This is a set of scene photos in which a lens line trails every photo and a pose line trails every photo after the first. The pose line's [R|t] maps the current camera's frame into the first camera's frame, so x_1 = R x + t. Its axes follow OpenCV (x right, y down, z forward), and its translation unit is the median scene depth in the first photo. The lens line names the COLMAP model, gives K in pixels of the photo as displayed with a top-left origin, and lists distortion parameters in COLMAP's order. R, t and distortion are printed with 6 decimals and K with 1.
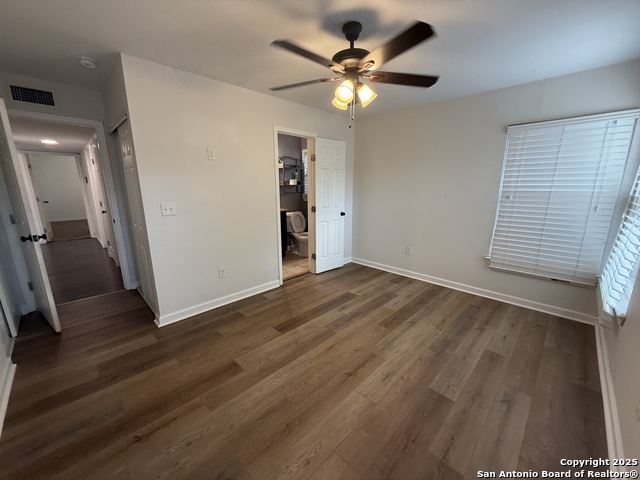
lens RADIAL K [[255.5, 0, 319.4], [0, 255.5, 240.9], [0, 0, 1]] dist [-0.001702, -0.000456]
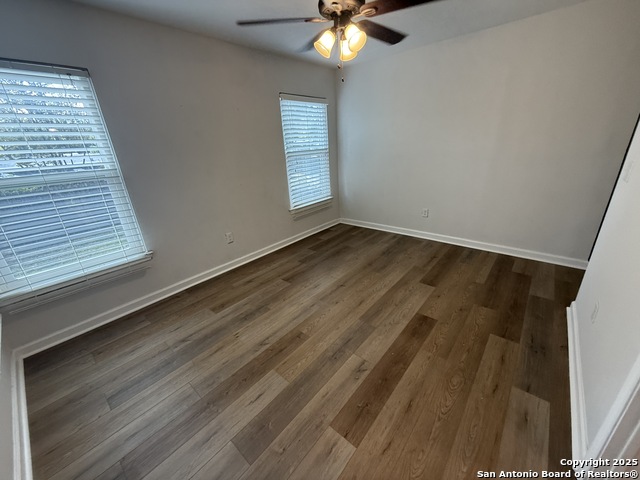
lens RADIAL K [[255.5, 0, 320.4], [0, 255.5, 240.1], [0, 0, 1]] dist [-0.001702, -0.000456]
pose [[-0.995912, 0.075777, -0.049173, 0.227411], [0.035827, 0.831043, 0.555053, -0.370740], [0.082925, 0.551022, -0.830360, 1.598601]]
